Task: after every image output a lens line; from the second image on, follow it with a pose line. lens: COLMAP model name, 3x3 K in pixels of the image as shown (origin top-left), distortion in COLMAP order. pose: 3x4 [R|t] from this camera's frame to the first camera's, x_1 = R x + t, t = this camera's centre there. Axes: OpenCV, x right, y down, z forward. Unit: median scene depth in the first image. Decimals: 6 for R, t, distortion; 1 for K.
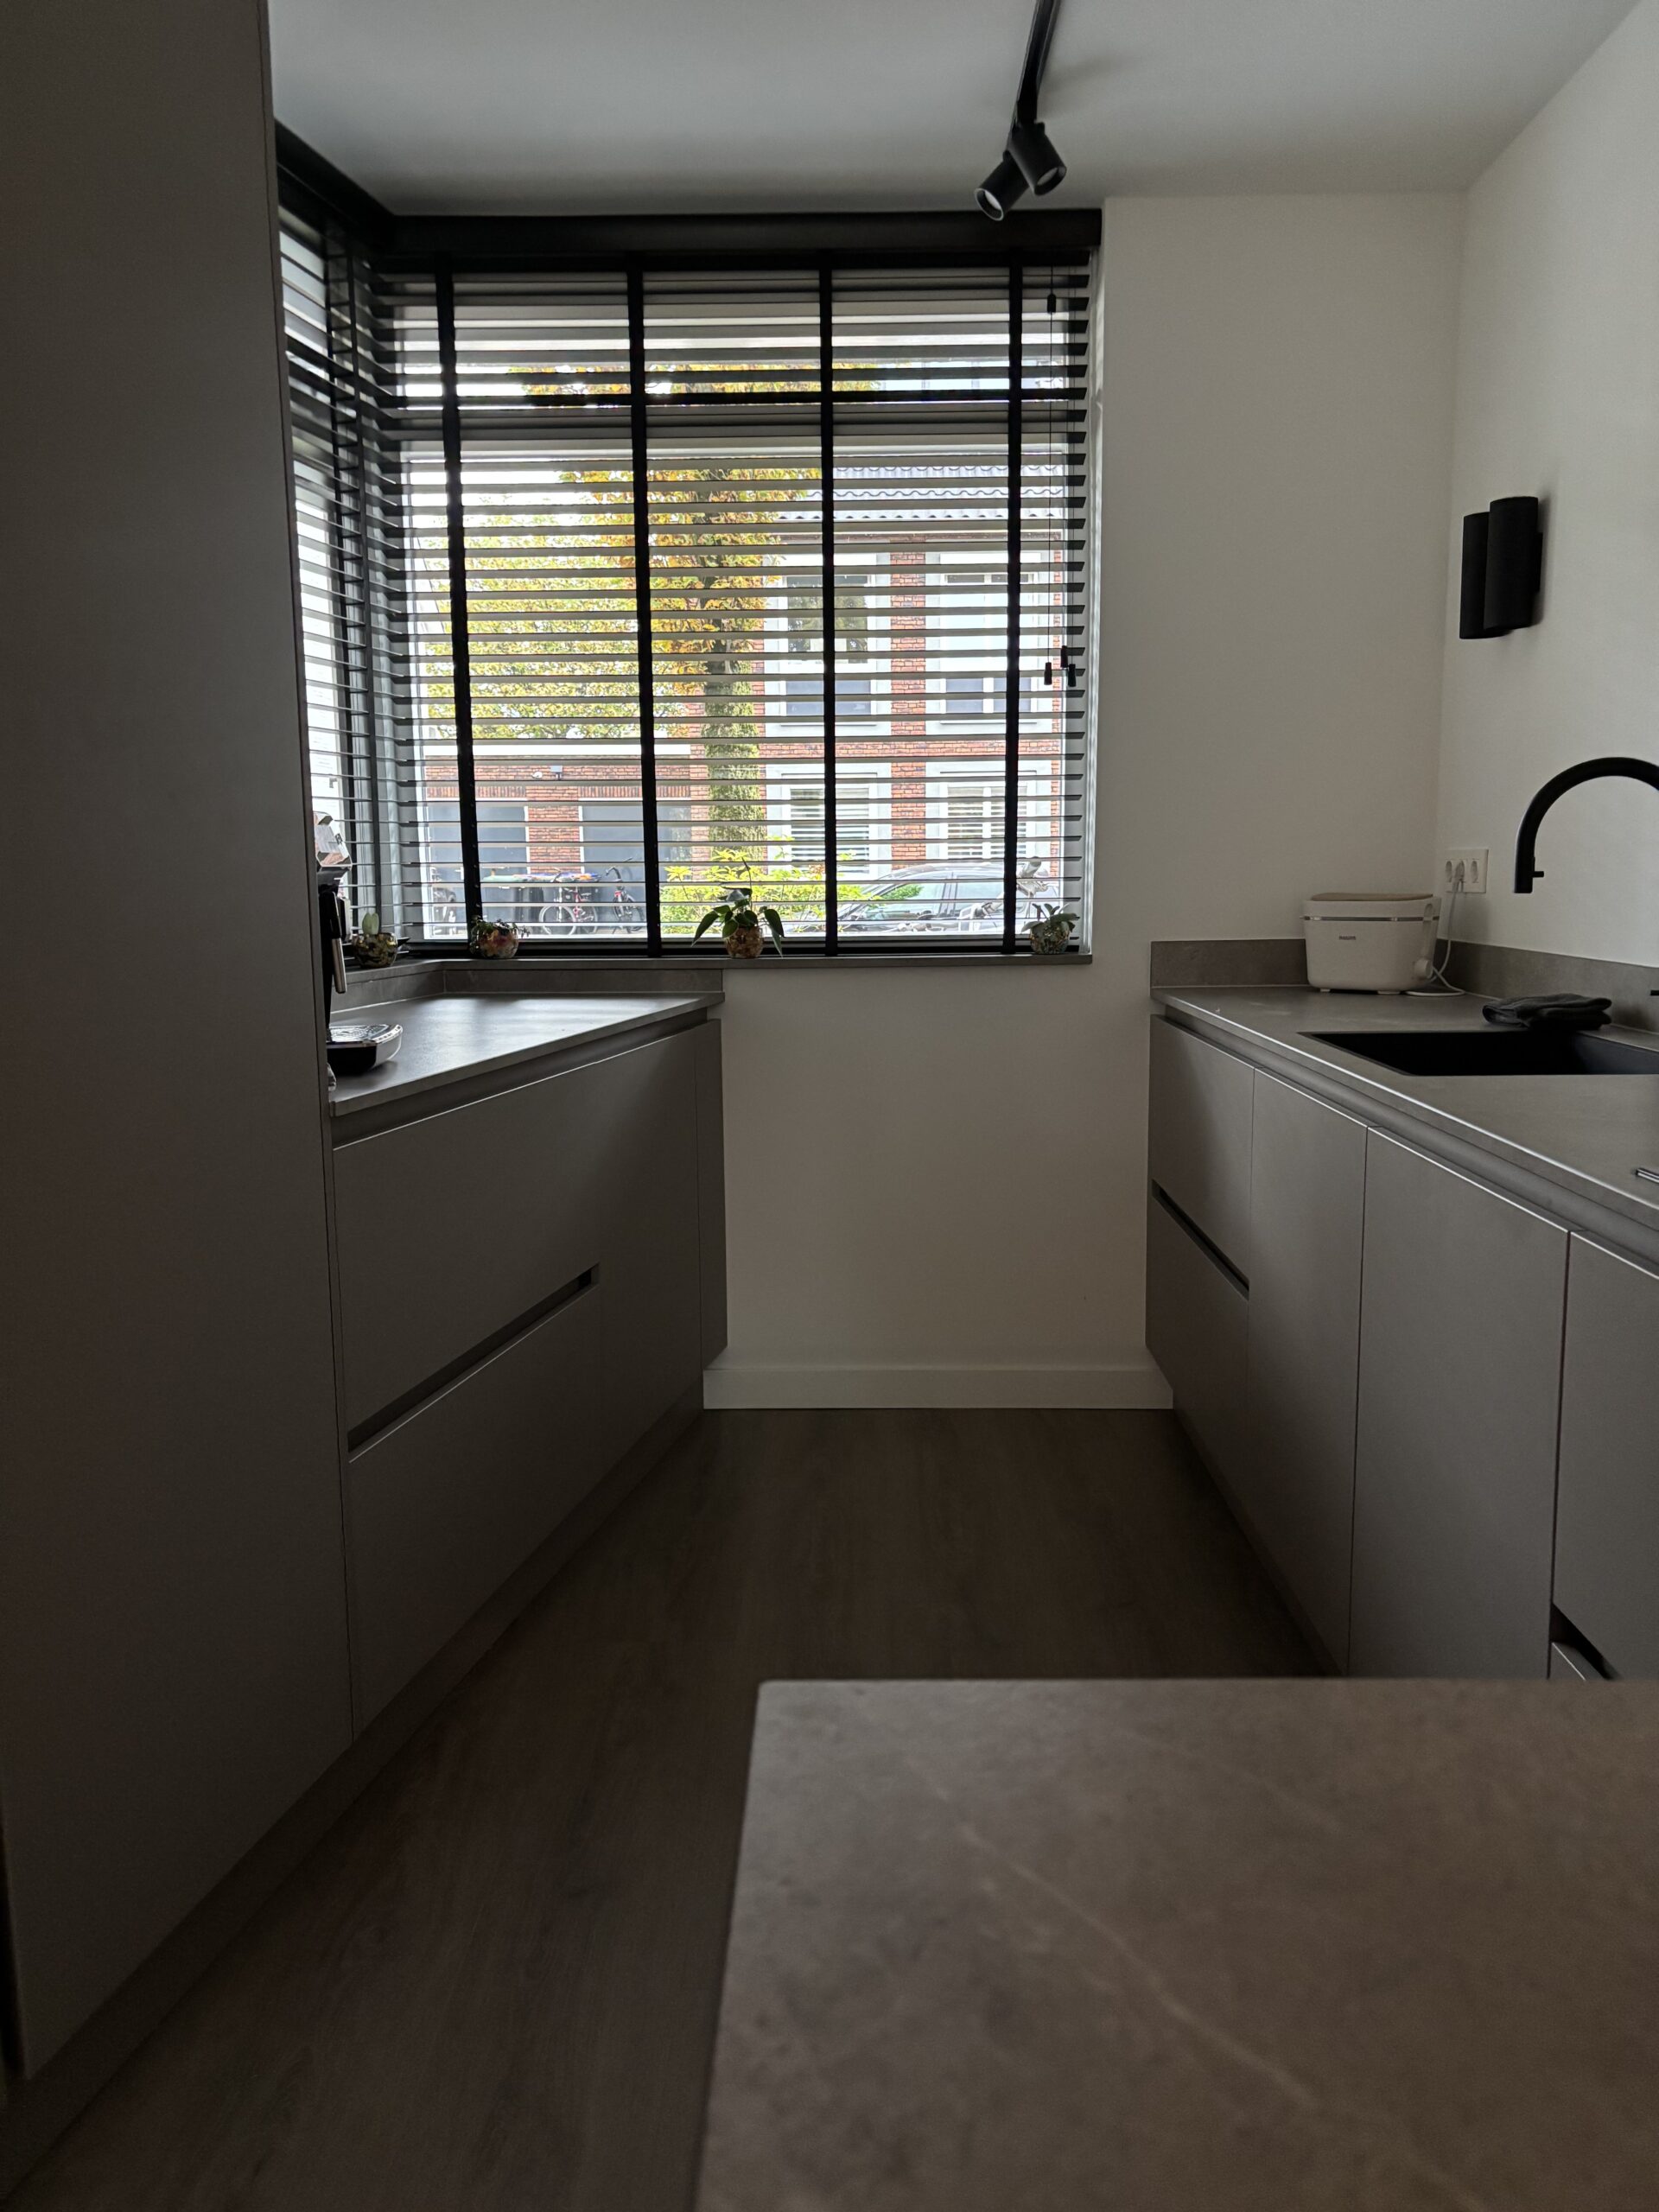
lens RADIAL K [[1664.7, 0, 835.8], [0, 1664.7, 1105.8], [0, 0, 1]] dist [0.053139, -0.040117]
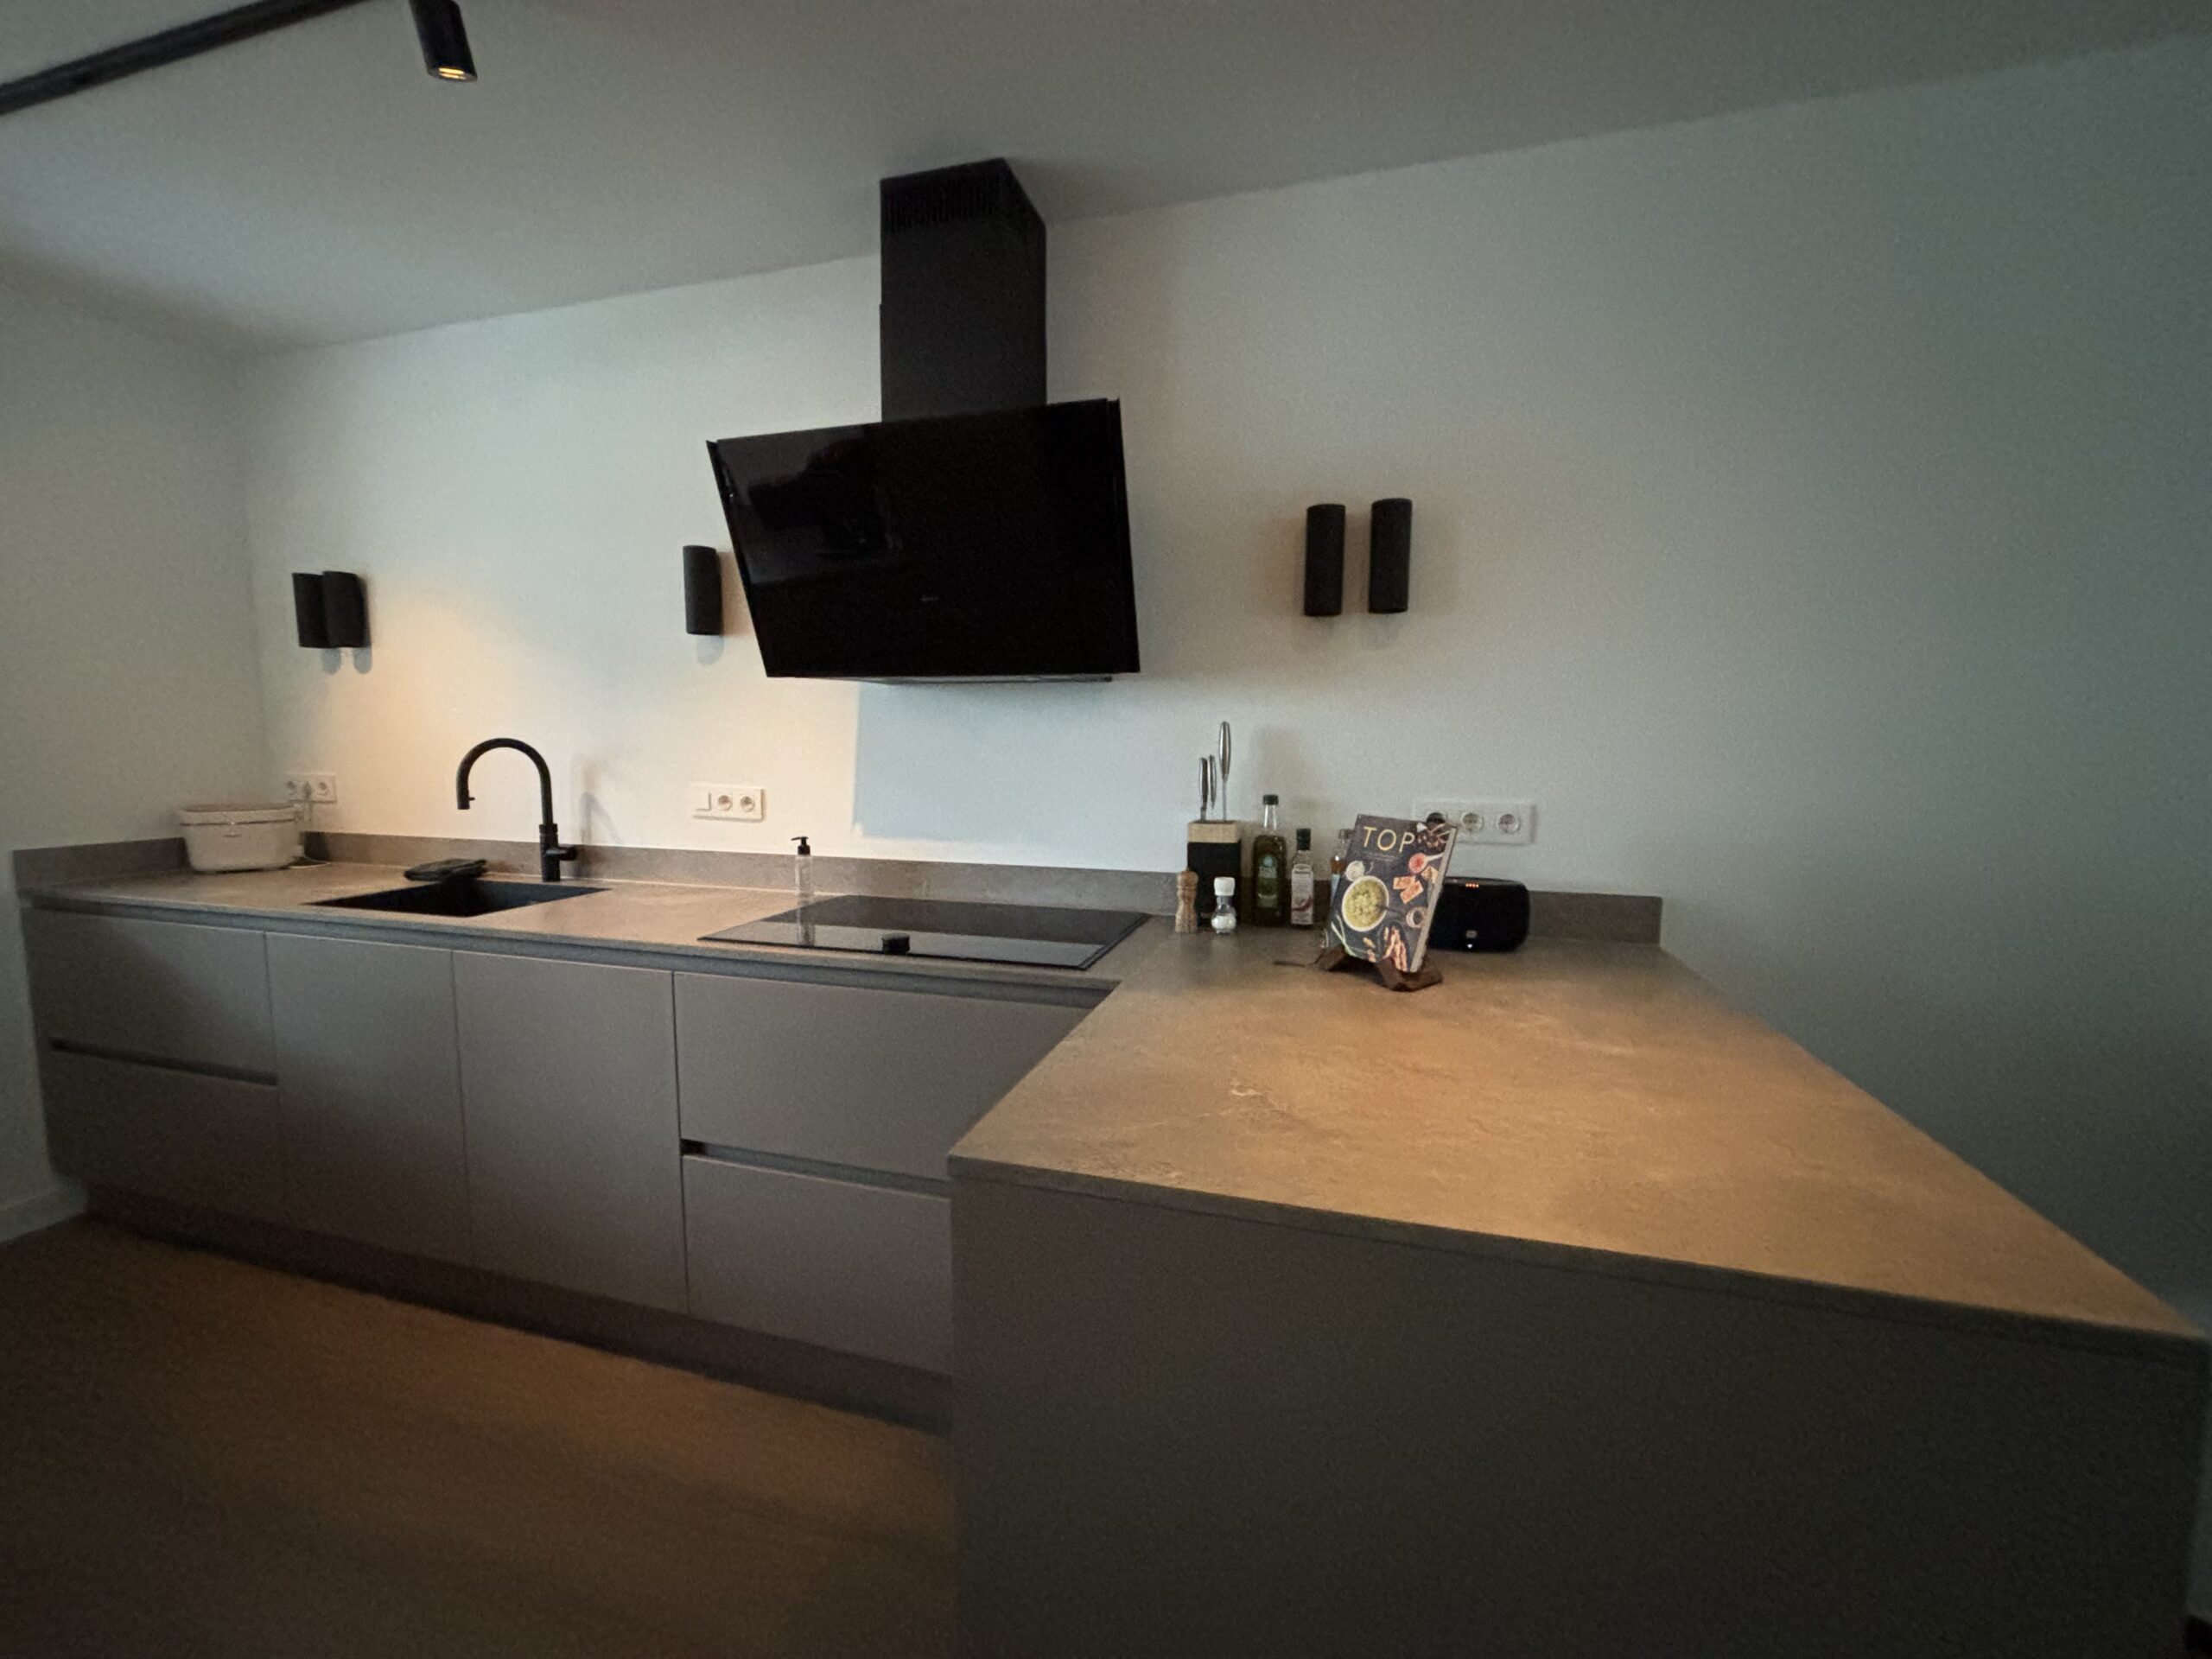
lens RADIAL K [[870.3, 0, 1125.9], [0, 870.3, 830.1], [0, 0, 1]] dist [-0.006640, 0.000276]
pose [[0.261524, -0.082441, 0.961670, -0.209691], [0.131376, 0.990113, 0.049152, -0.036926], [-0.956214, 0.113486, 0.269769, 0.035812]]
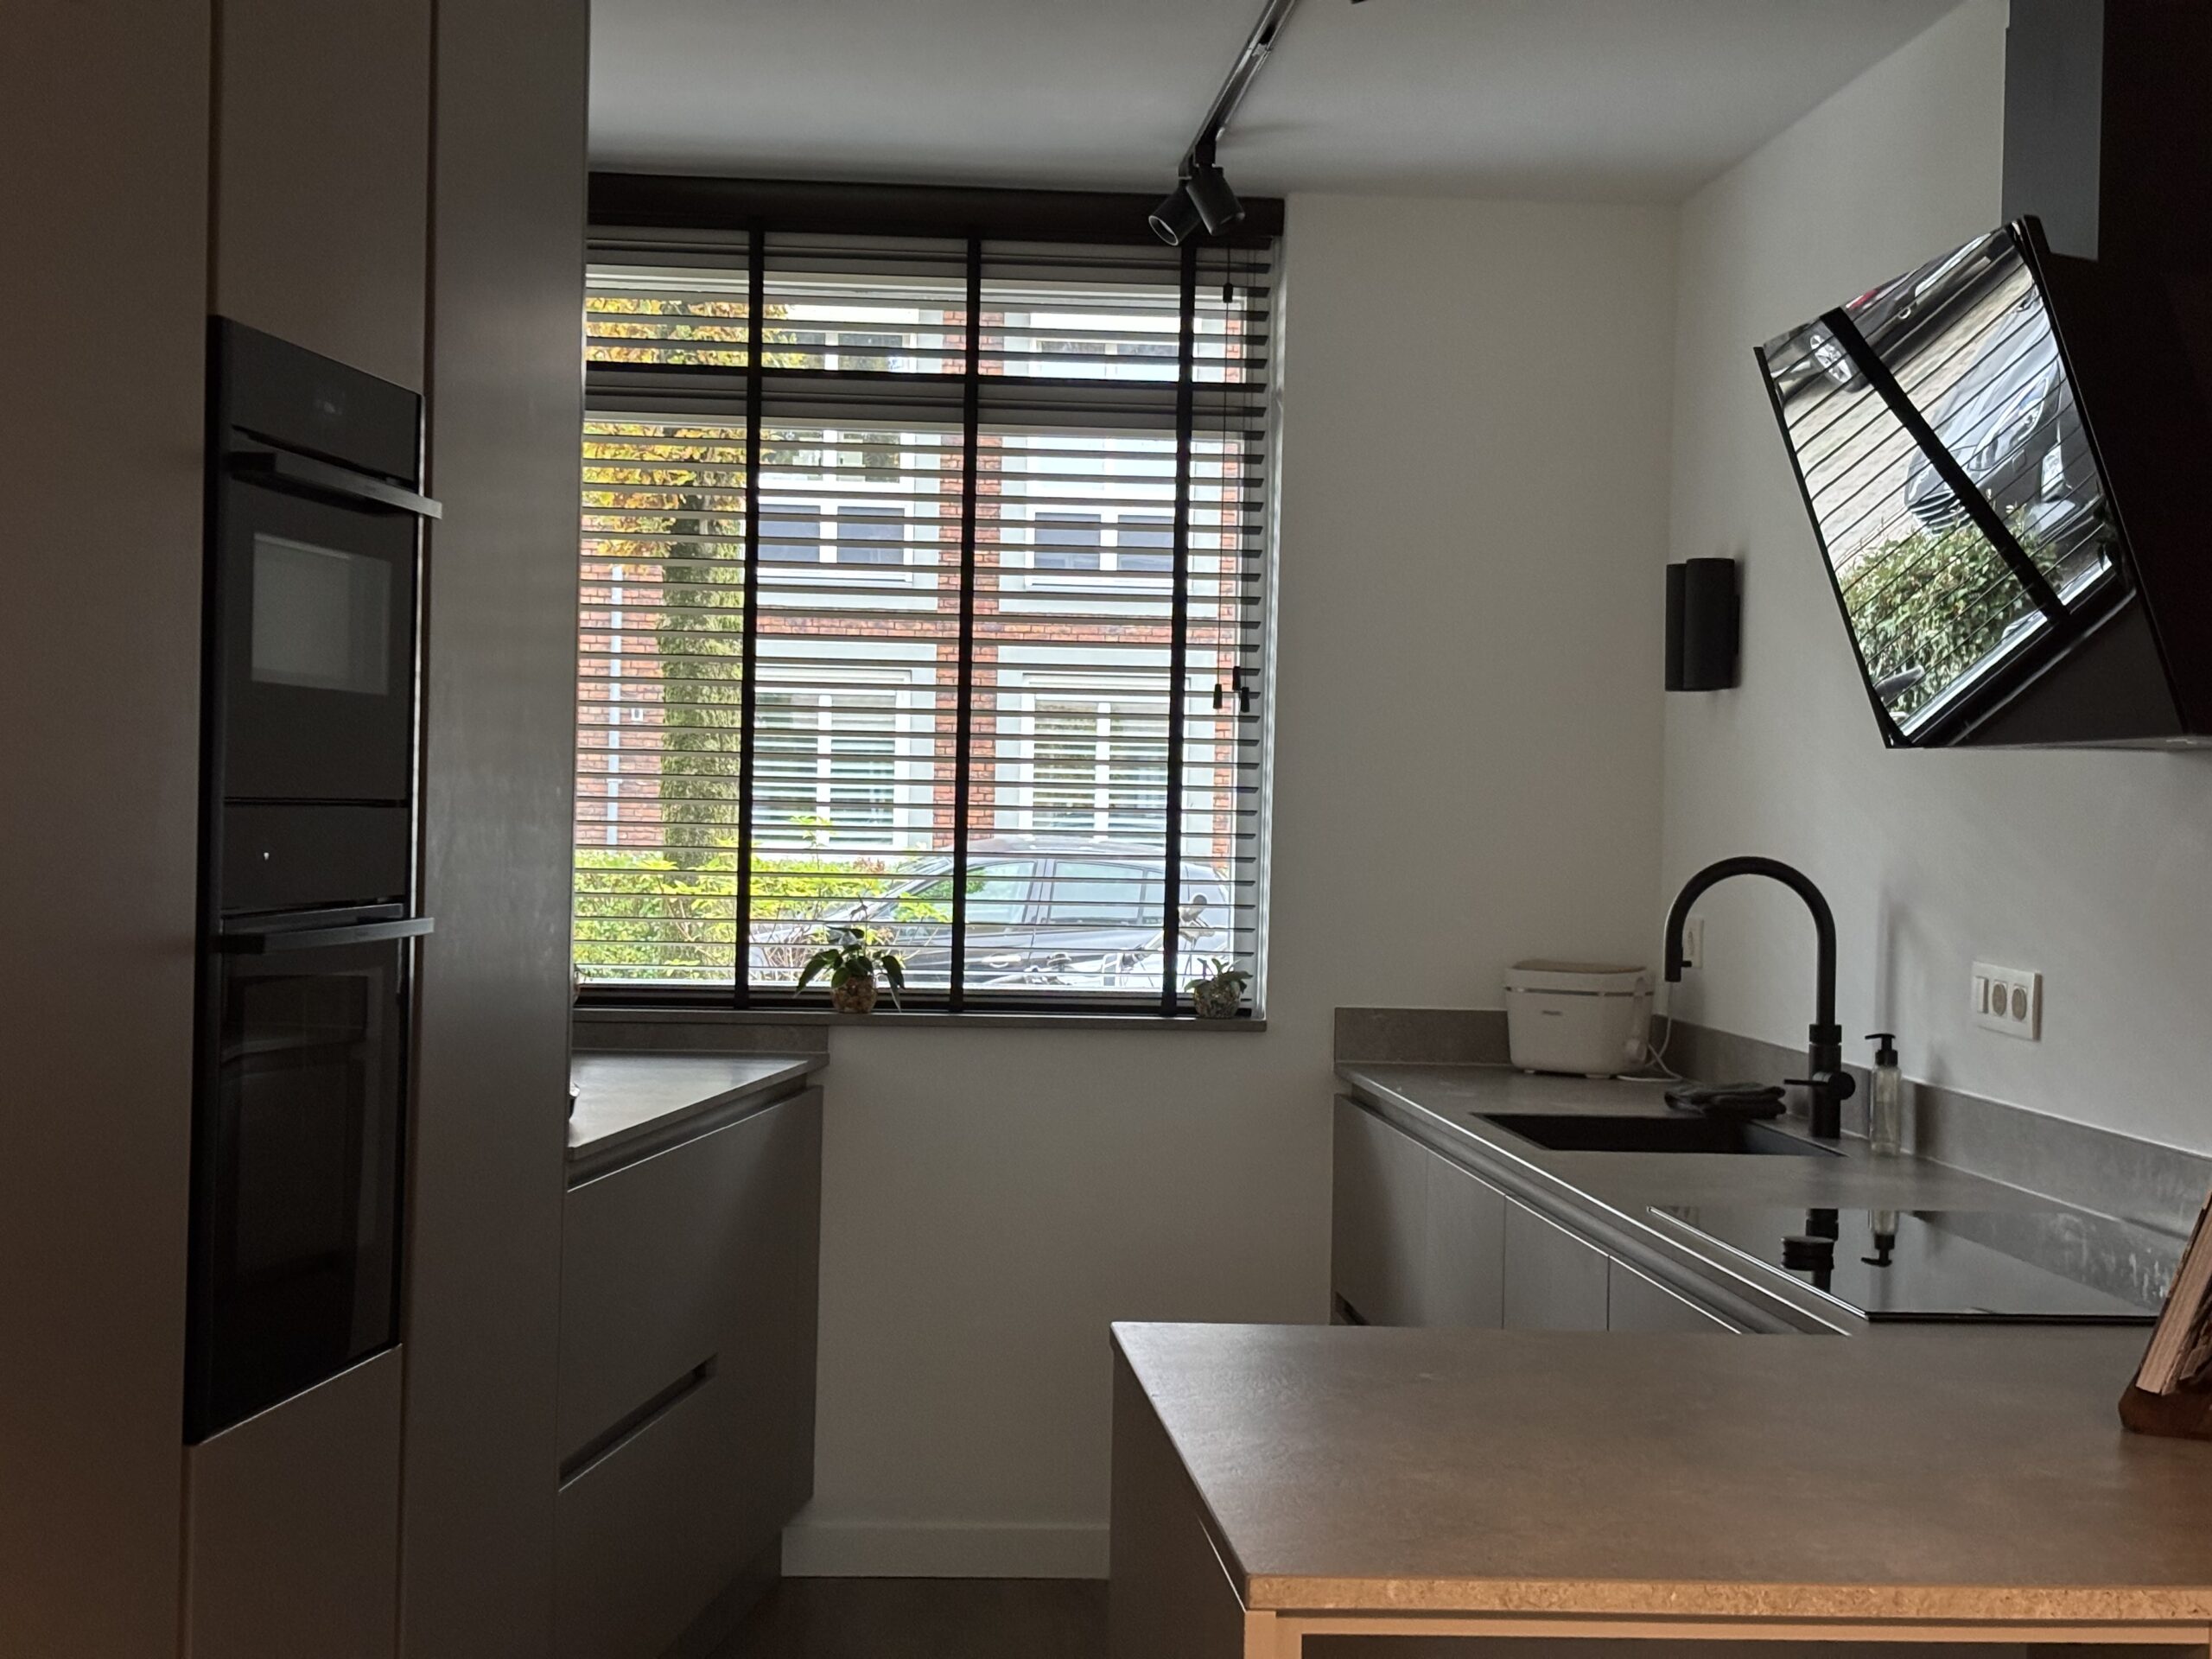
lens RADIAL K [[3279.6, 0, 1074.6], [0, 3279.6, 808.7], [0, 0, 1]] dist [0.282972, 0.000000]
pose [[0.995841, 0.032852, 0.084977, -0.090387], [-0.020269, 0.989238, -0.144905, 0.047784], [-0.088823, 0.142580, 0.985790, -0.666114]]
